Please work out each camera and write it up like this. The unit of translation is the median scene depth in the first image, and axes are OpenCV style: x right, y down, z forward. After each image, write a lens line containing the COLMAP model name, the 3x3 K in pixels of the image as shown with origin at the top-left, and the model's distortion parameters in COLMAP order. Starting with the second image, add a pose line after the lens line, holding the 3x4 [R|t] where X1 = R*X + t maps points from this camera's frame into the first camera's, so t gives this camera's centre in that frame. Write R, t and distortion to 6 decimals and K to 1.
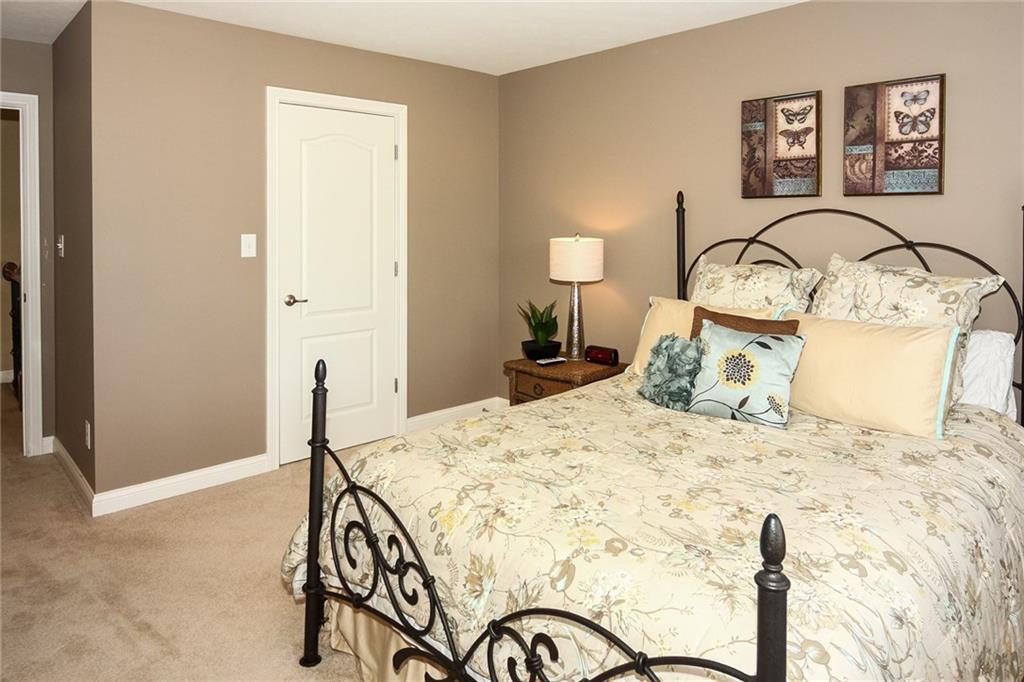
lens RADIAL K [[644.4, 0, 512.0], [0, 644.4, 341.0], [0, 0, 1]] dist [-0.000050, -0.002216]
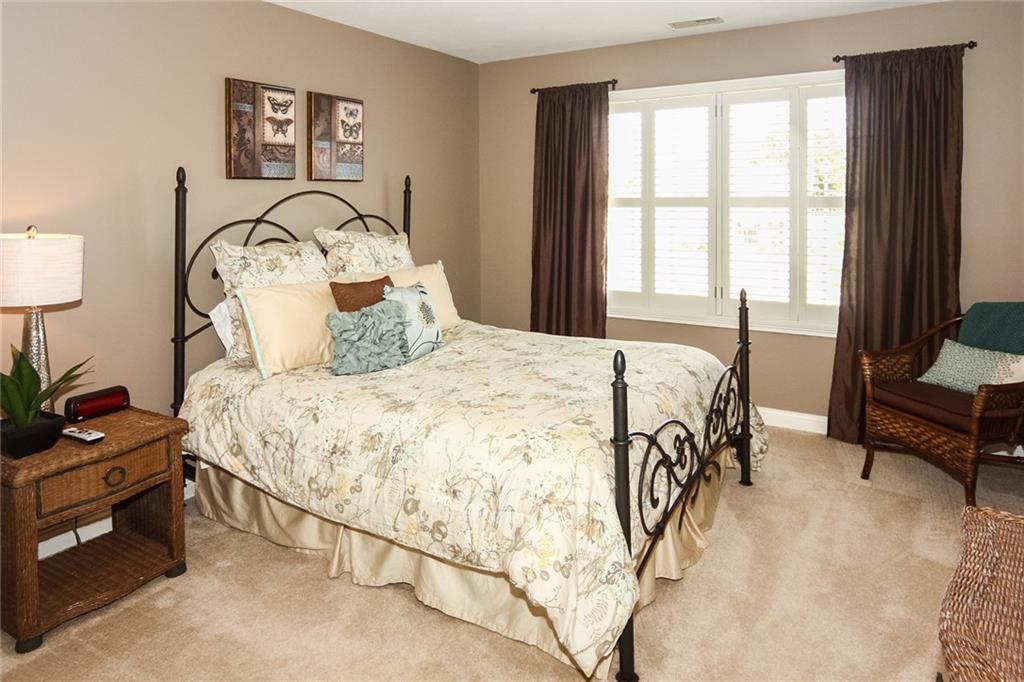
lens RADIAL K [[644.4, 0, 512.0], [0, 644.4, 341.0], [0, 0, 1]] dist [-0.000050, -0.002216]
pose [[-0.260250, -0.210768, 0.942256, -0.789462], [0.184720, 0.946990, 0.262846, -0.181062], [-0.947707, 0.242460, -0.207521, 0.936120]]
